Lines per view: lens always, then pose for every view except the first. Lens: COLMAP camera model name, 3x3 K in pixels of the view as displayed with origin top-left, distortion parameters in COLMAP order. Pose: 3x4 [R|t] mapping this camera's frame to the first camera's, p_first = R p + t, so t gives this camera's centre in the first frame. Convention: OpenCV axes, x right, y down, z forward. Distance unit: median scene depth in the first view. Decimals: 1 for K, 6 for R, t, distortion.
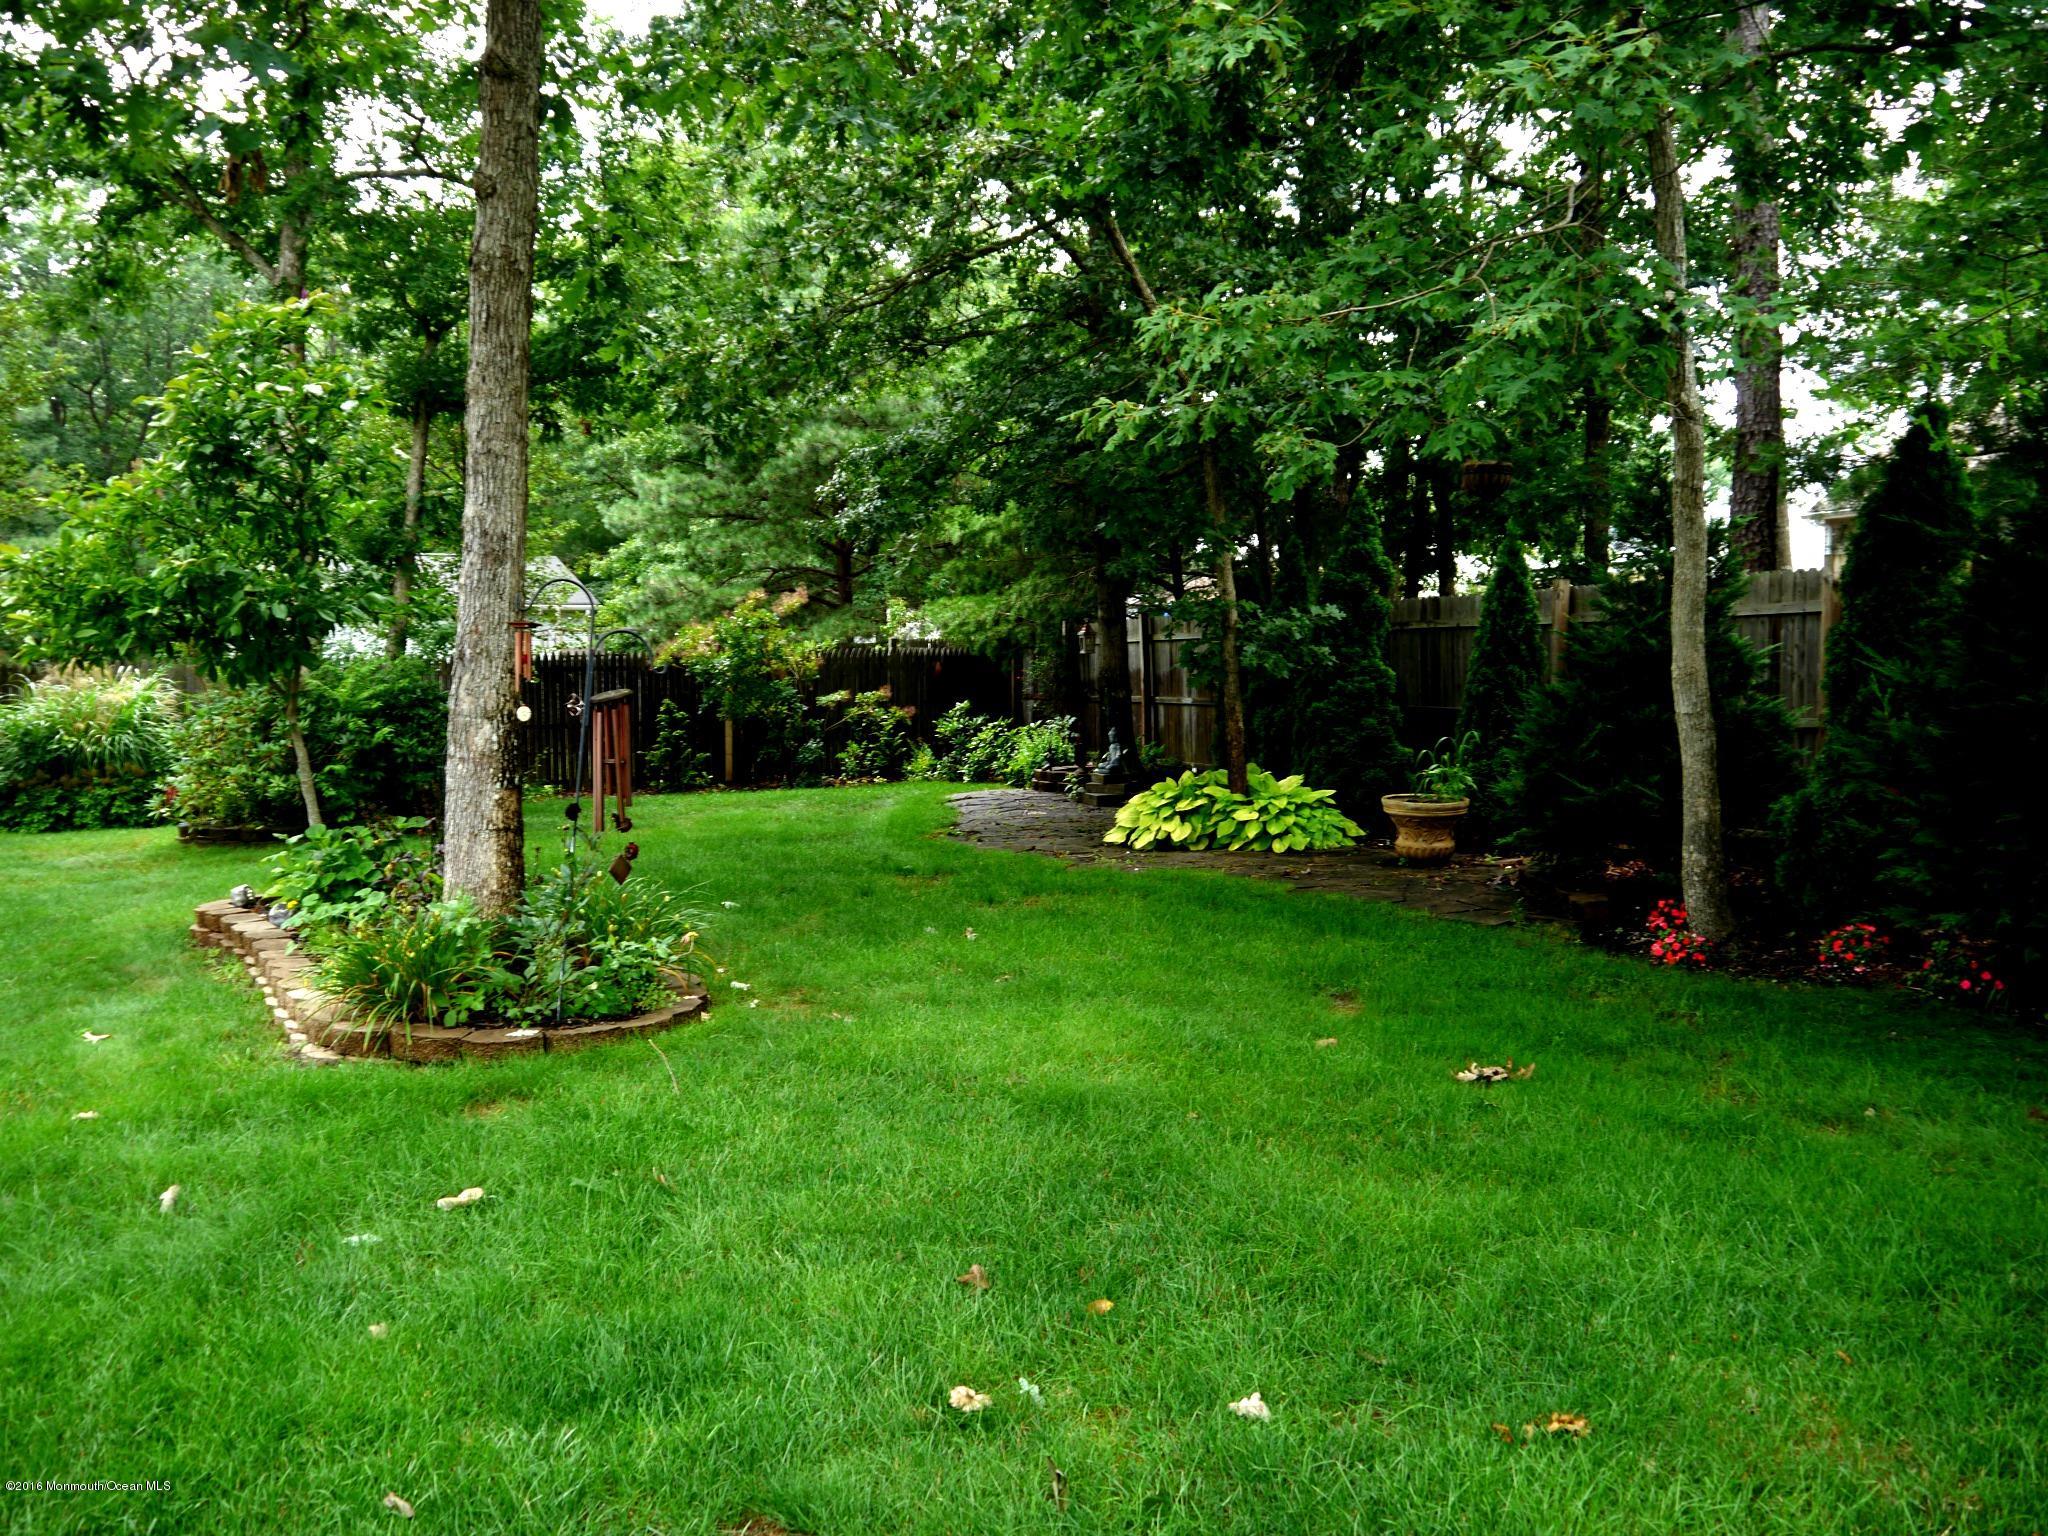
lens RADIAL K [[1679.6, 0, 1024.1], [0, 1679.6, 753.9], [0, 0, 1]] dist [-0.047592, 0.029792]
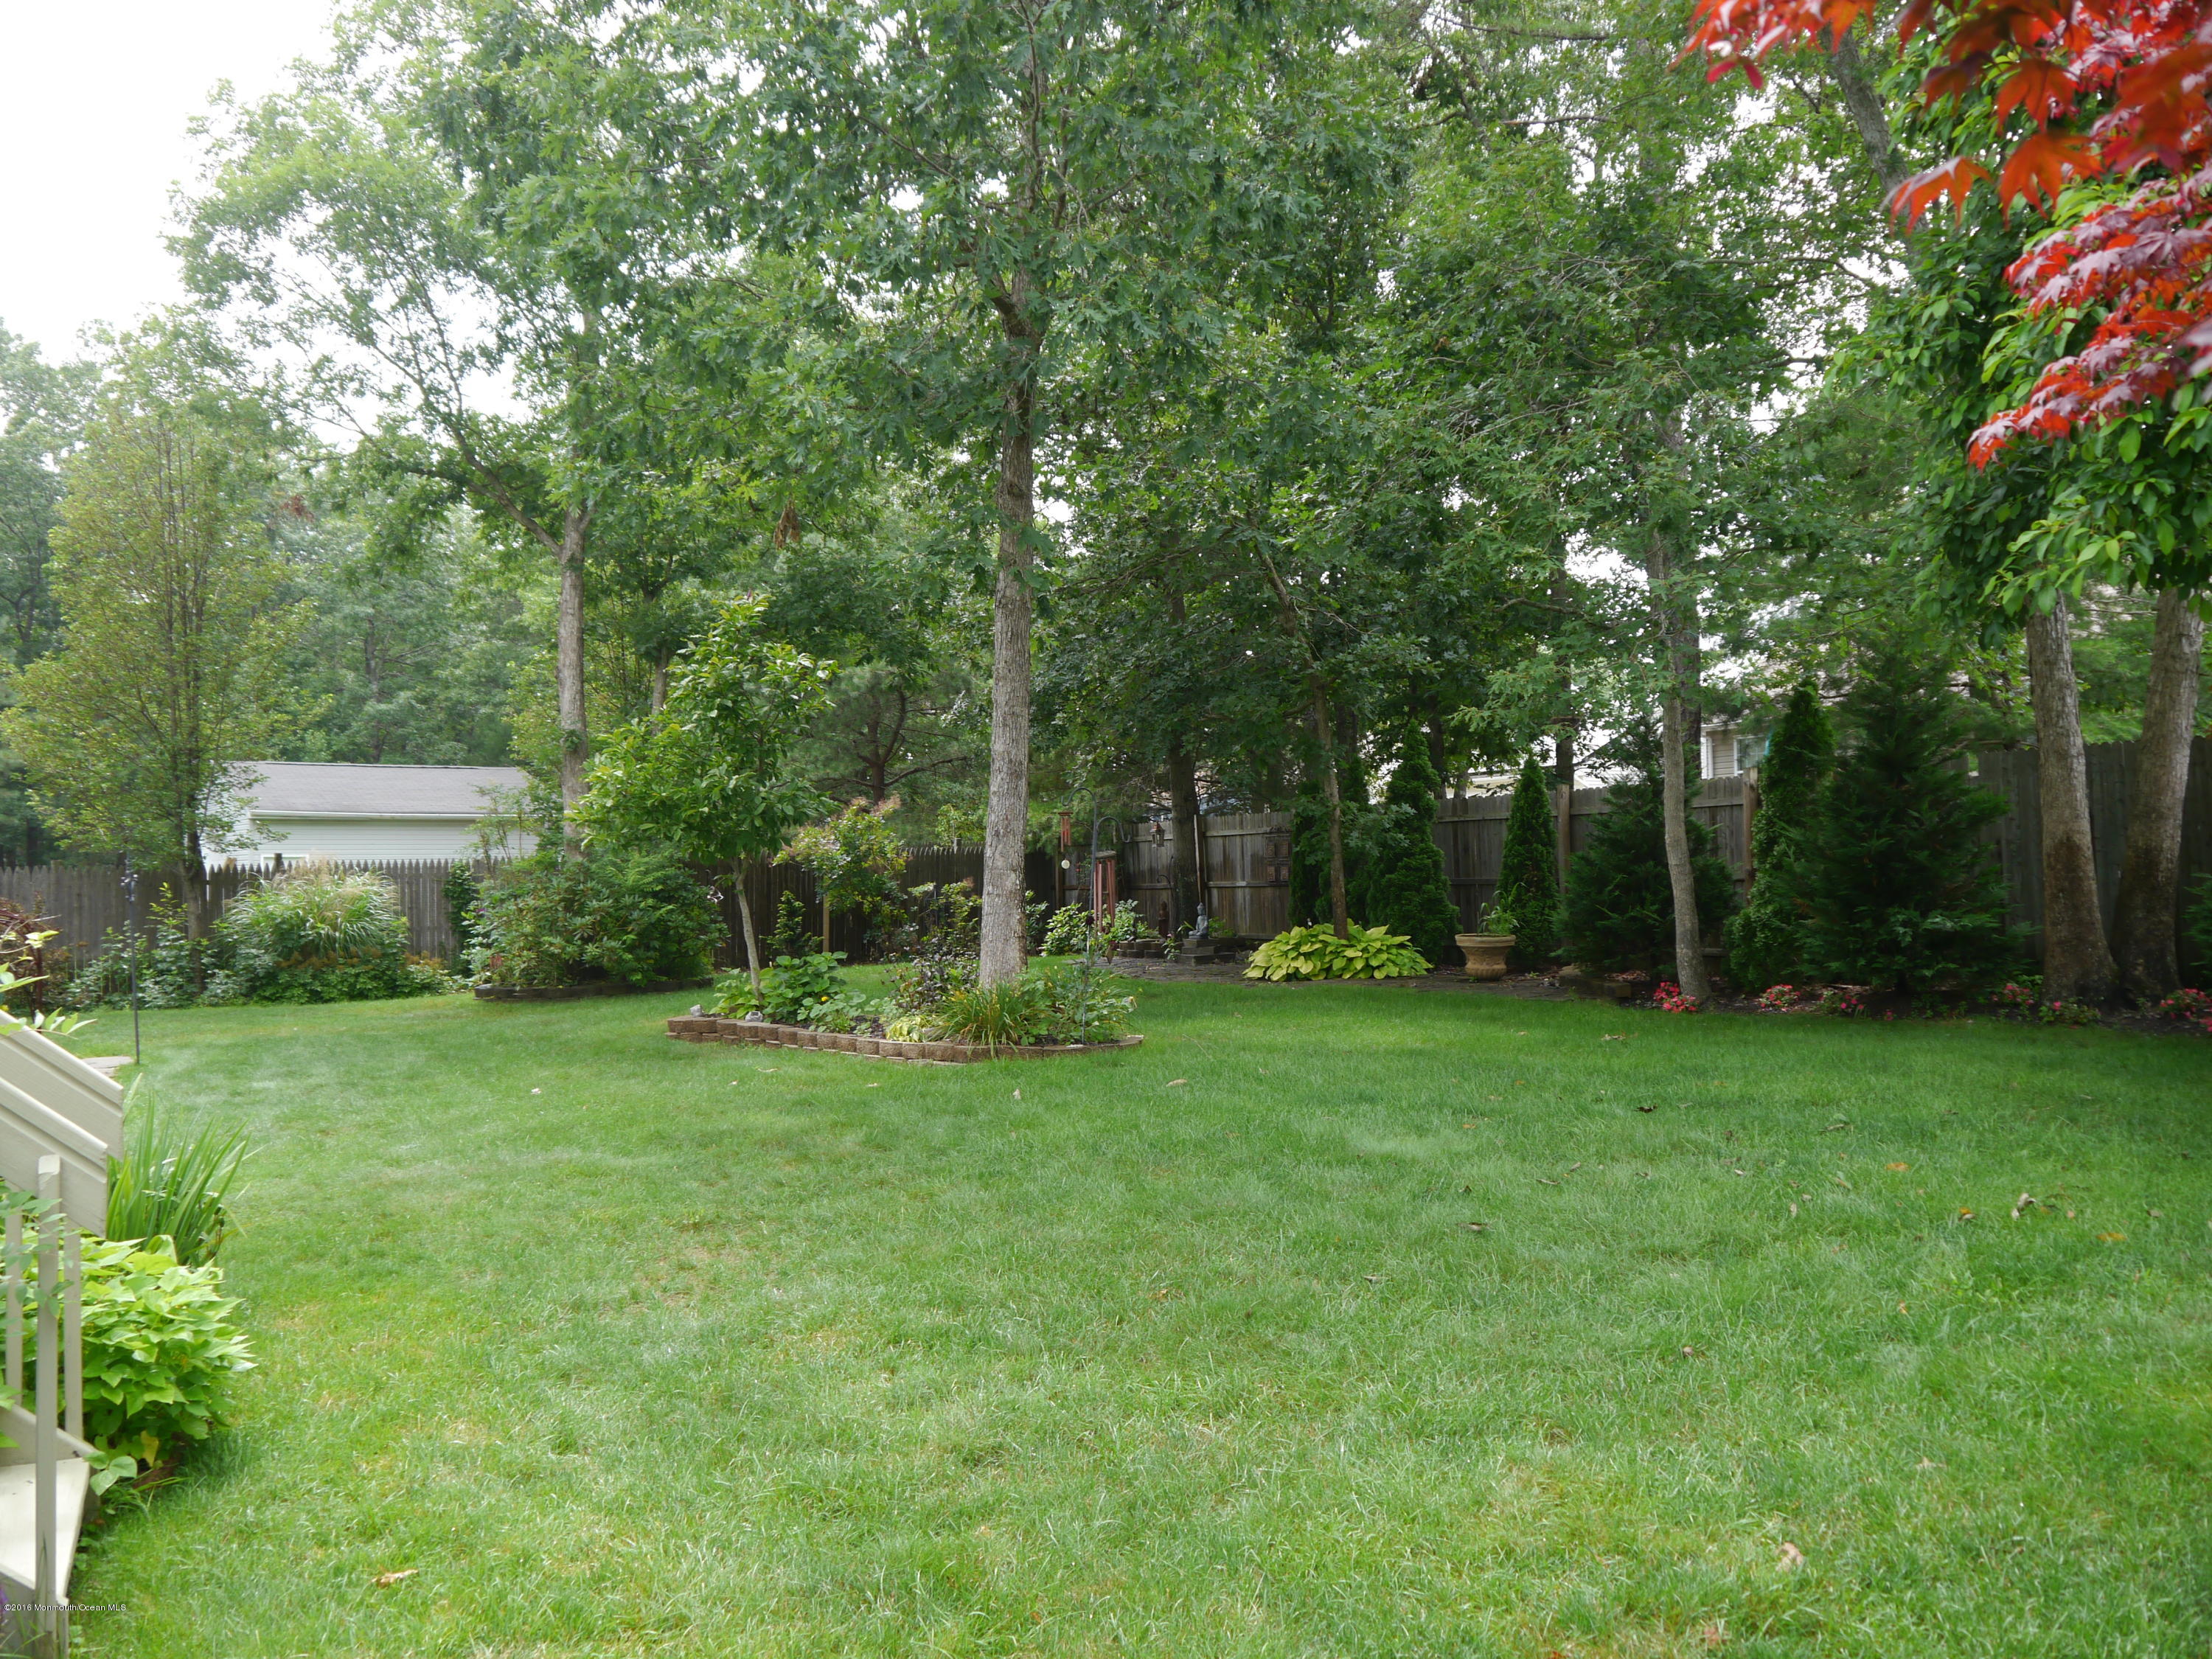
lens RADIAL K [[1814.1, 0, 1106.6], [0, 1814.1, 840.6], [0, 0, 1]] dist [-0.047592, 0.029792]
pose [[0.990219, -0.008827, 0.139243, -0.279073], [0.019203, 0.997122, -0.073346, 0.048891], [-0.138195, 0.075302, 0.987538, -0.471129]]
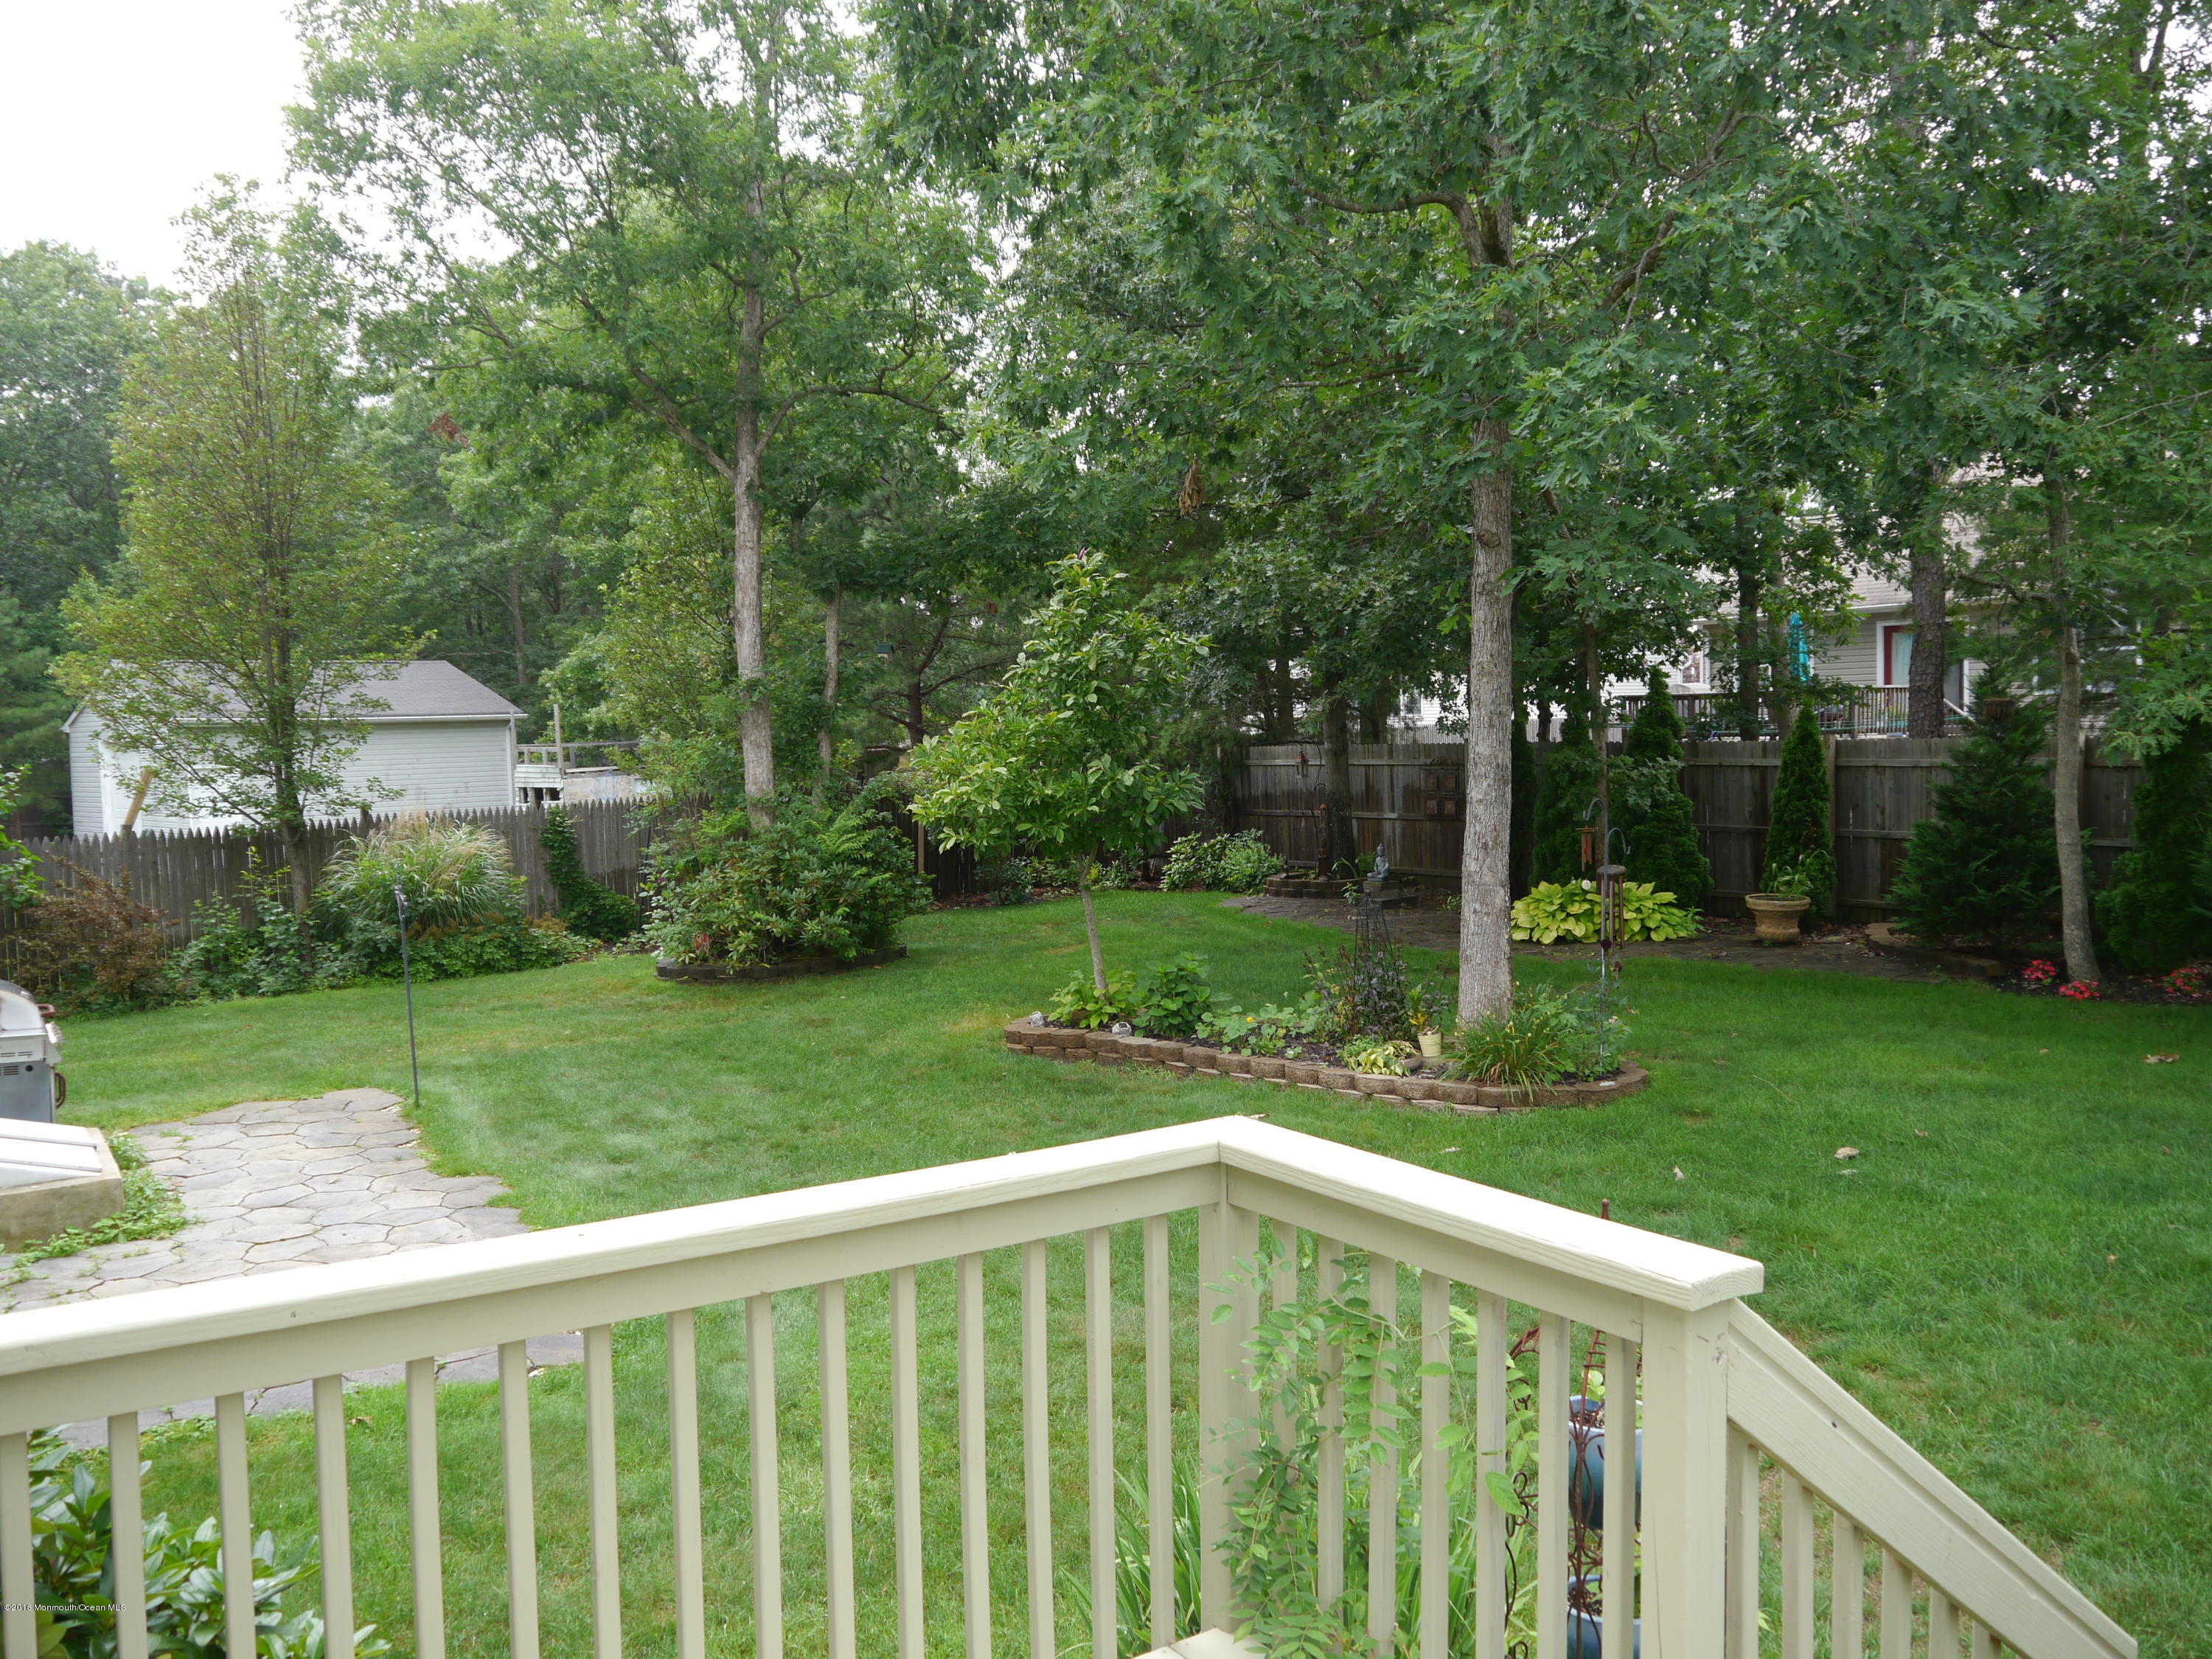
lens RADIAL K [[1814.1, 0, 1109.6], [0, 1814.1, 827.2], [0, 0, 1]] dist [-0.047592, 0.029792]
pose [[0.966615, -0.036094, 0.253677, -0.628887], [0.036013, 0.999339, 0.004967, -0.055279], [-0.253689, 0.004335, 0.967276, -0.297408]]
